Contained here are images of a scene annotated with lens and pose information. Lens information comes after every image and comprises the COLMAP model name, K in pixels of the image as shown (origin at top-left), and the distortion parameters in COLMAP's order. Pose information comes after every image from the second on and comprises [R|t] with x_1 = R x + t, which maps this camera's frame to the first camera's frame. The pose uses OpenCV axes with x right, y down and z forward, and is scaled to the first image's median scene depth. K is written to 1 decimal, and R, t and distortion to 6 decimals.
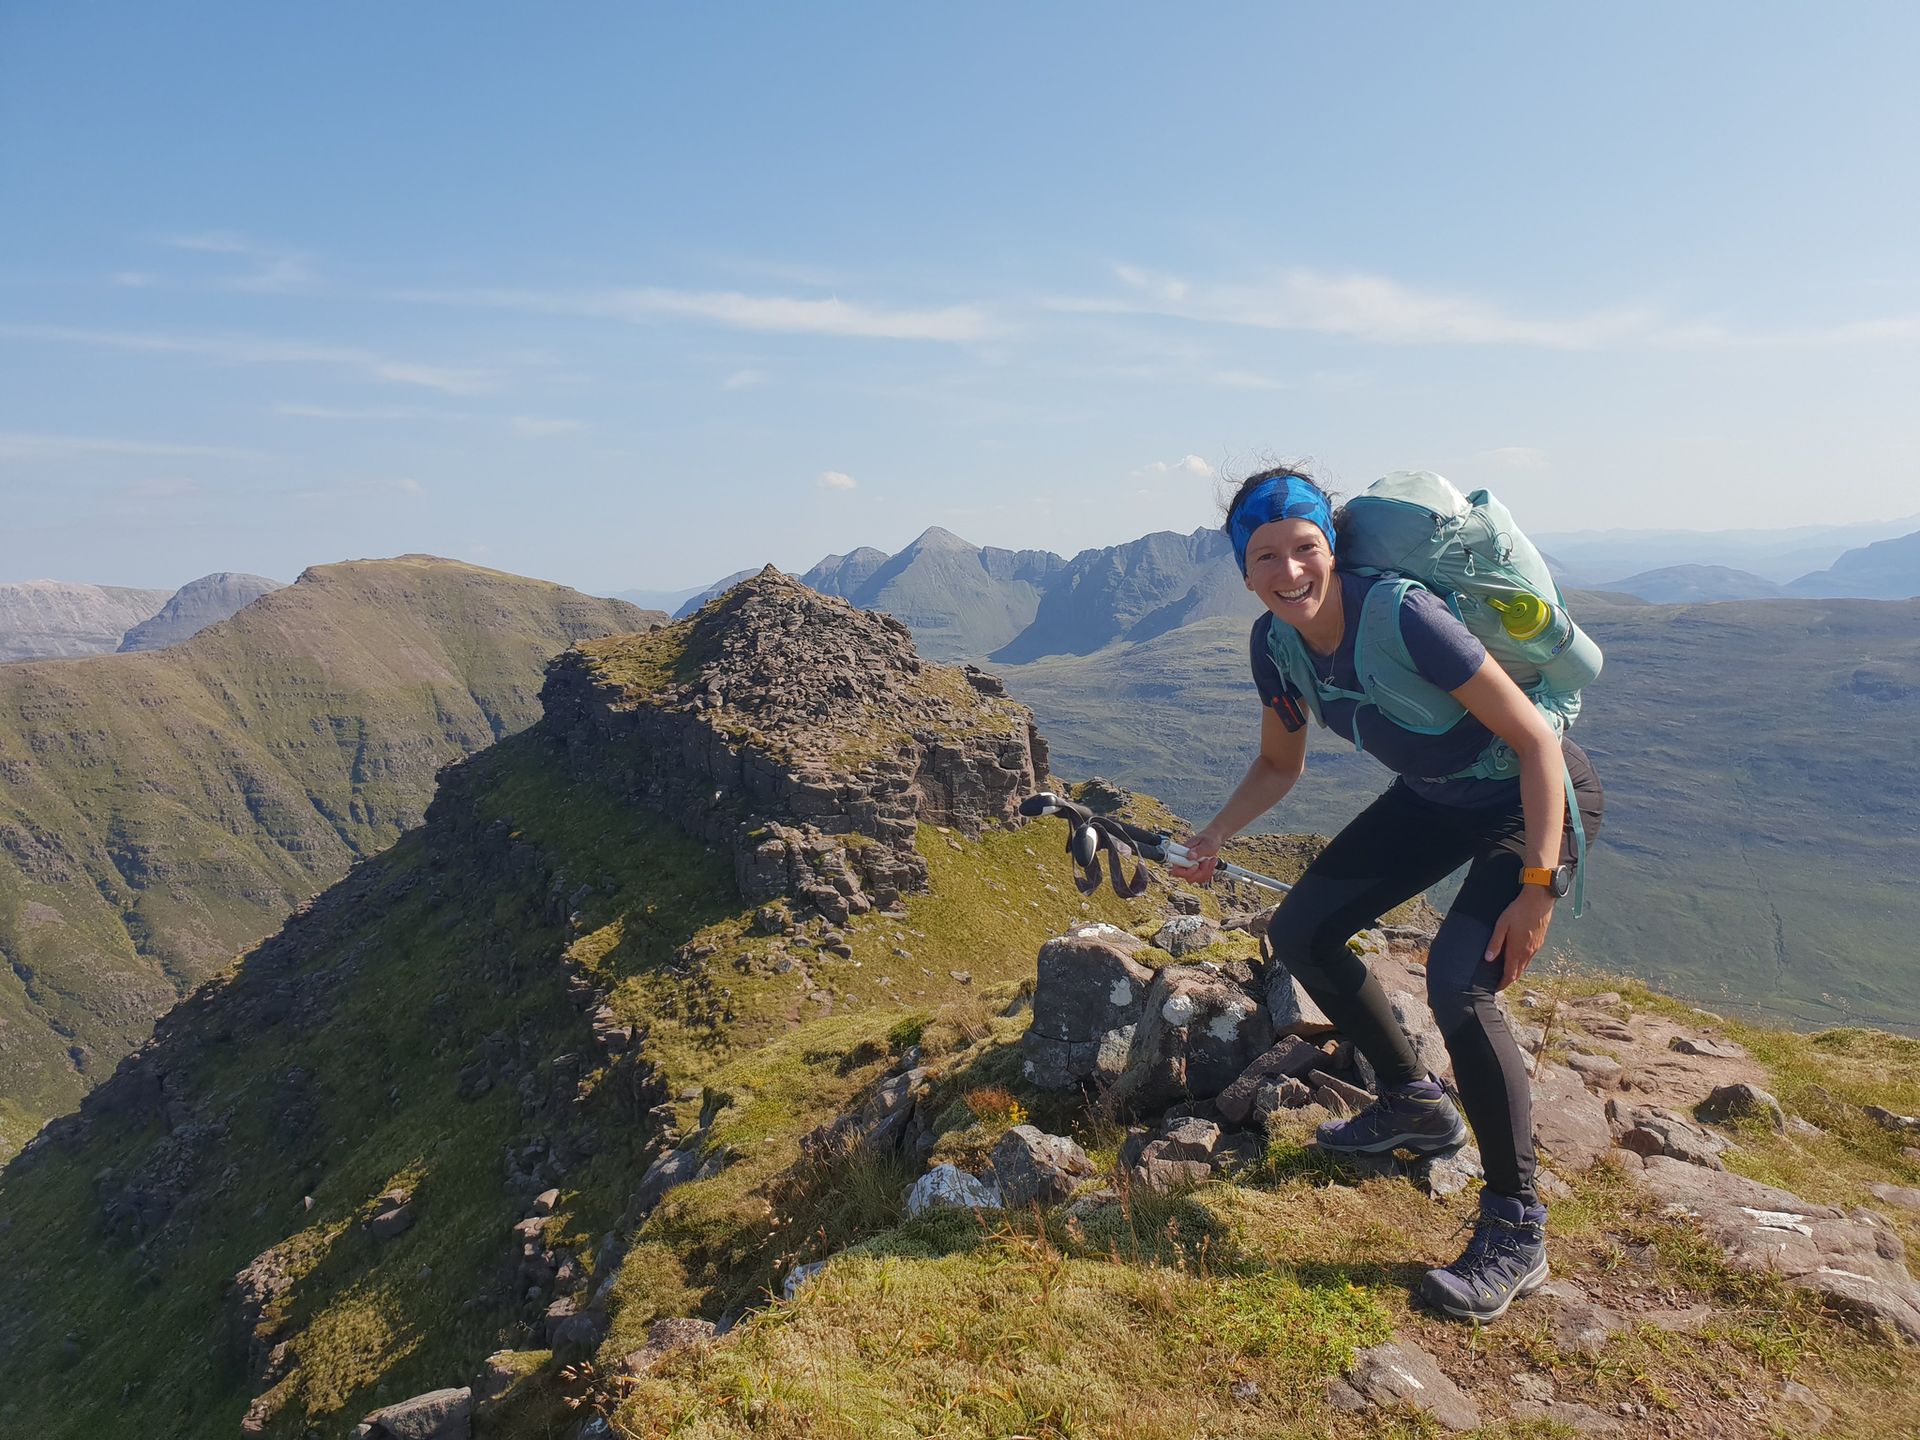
lens RADIAL K [[1378.6, 0, 960.0], [0, 1378.6, 720.0], [0, 0, 1]] dist [0.000495, 0.001554]
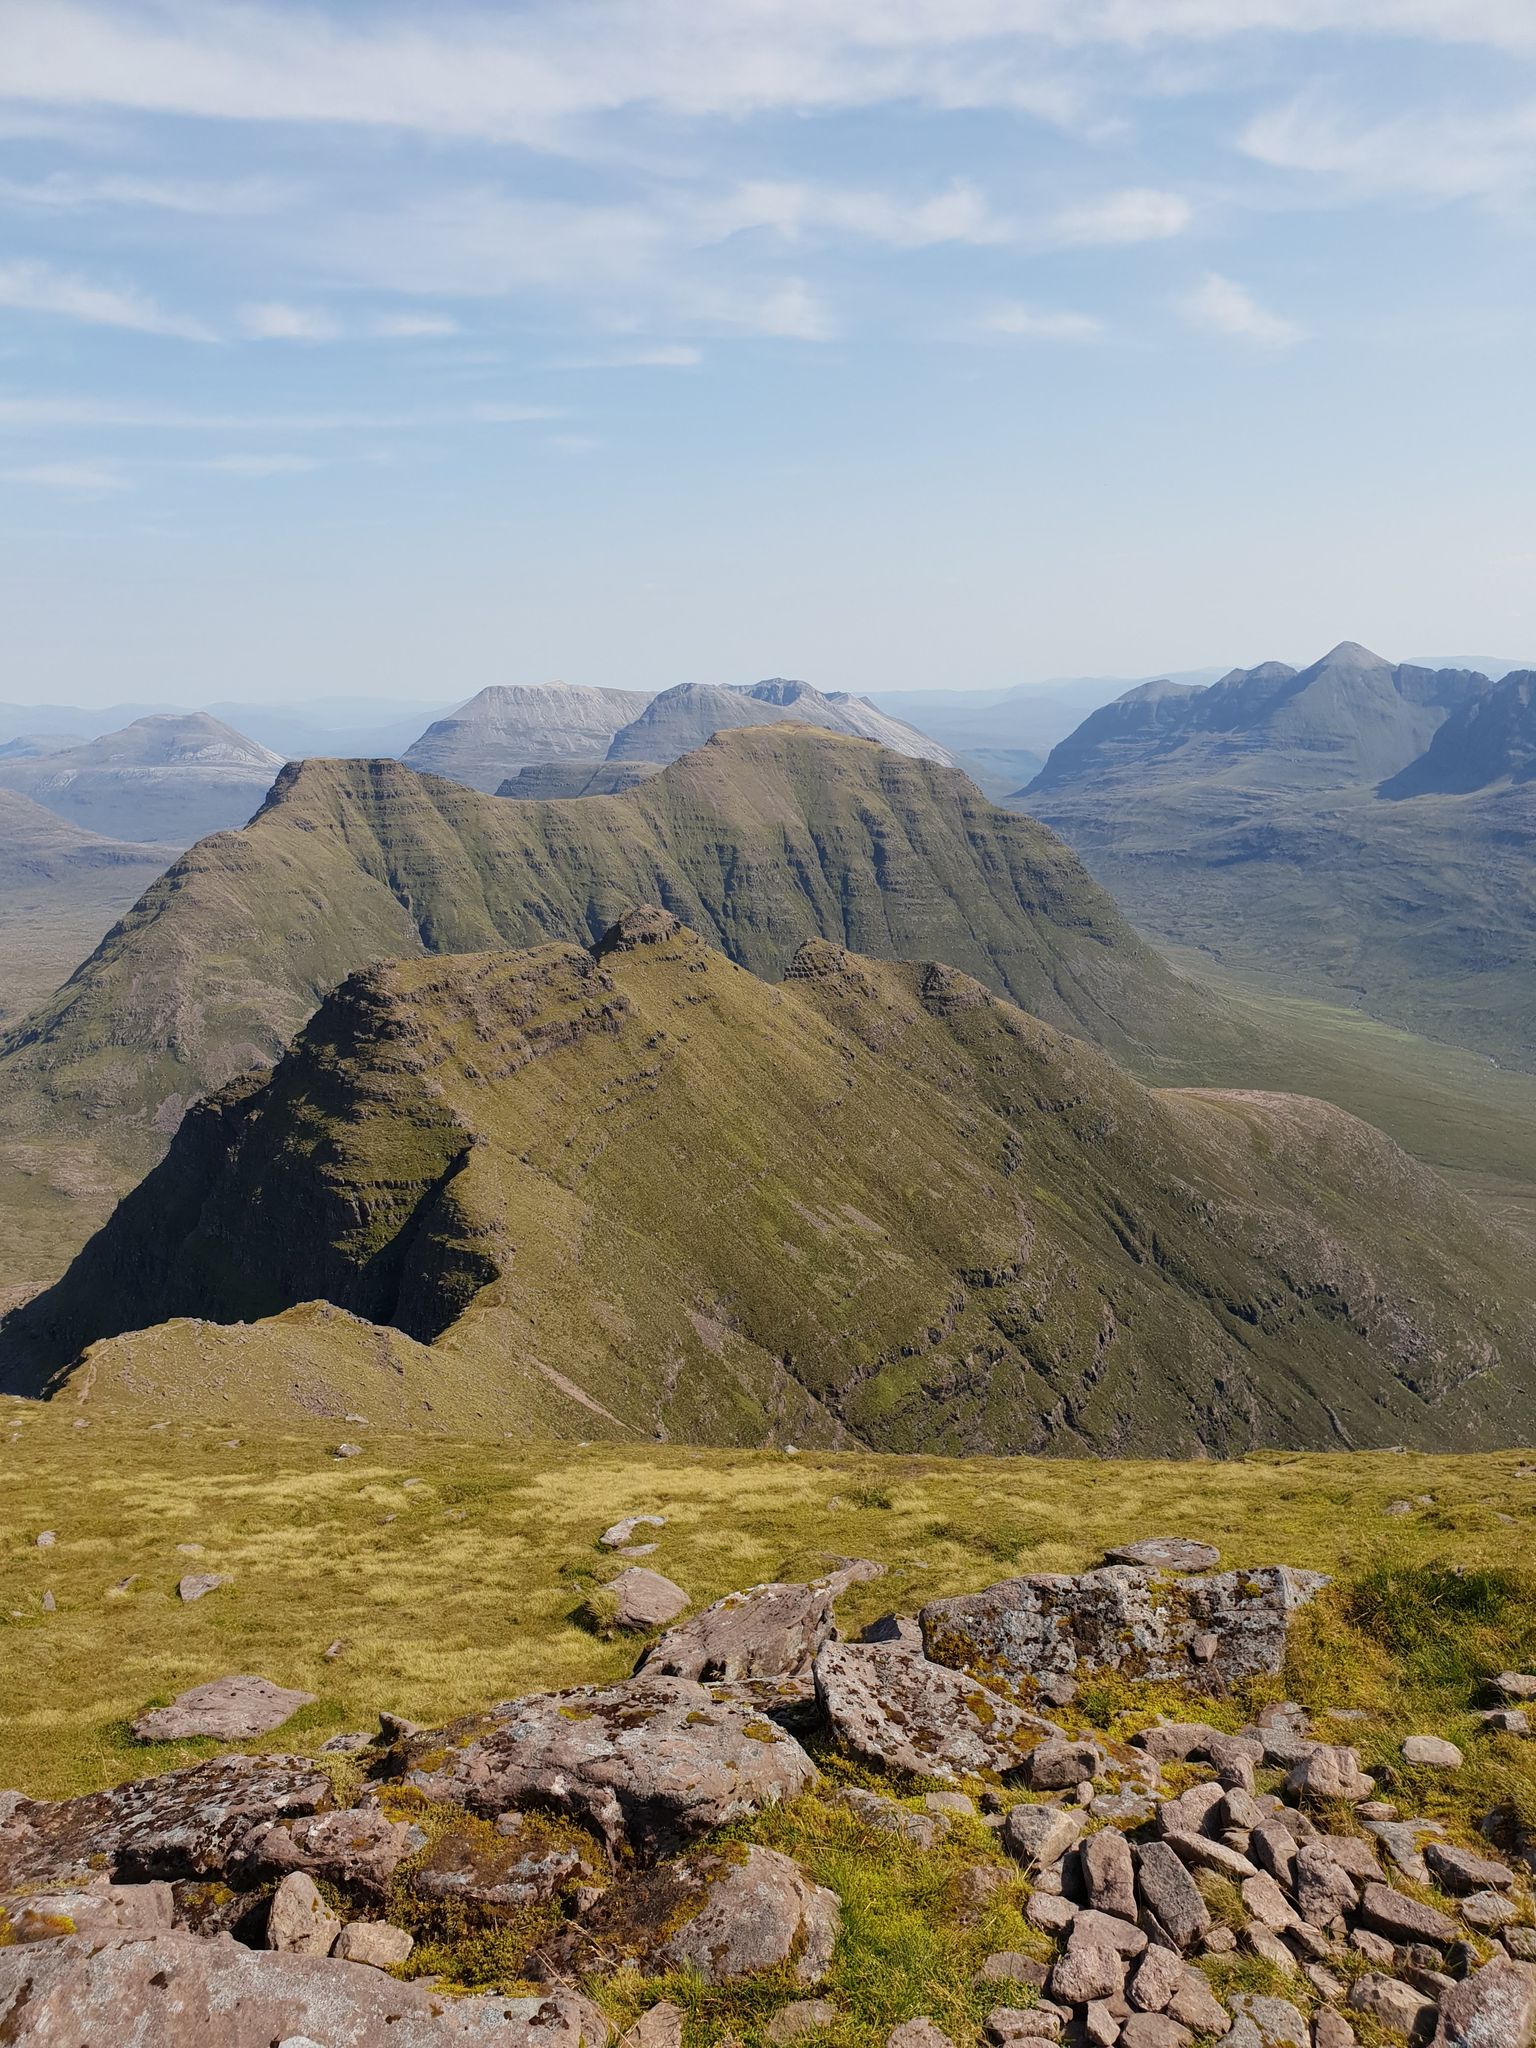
lens RADIAL K [[1470.5, 0, 768.0], [0, 1470.5, 1024.0], [0, 0, 1]] dist [0.000495, 0.001554]
pose [[0.901146, 0.113253, -0.418462, 0.243670], [-0.052073, 0.986562, 0.154867, -0.051121], [0.430378, -0.117767, 0.894933, -0.368125]]
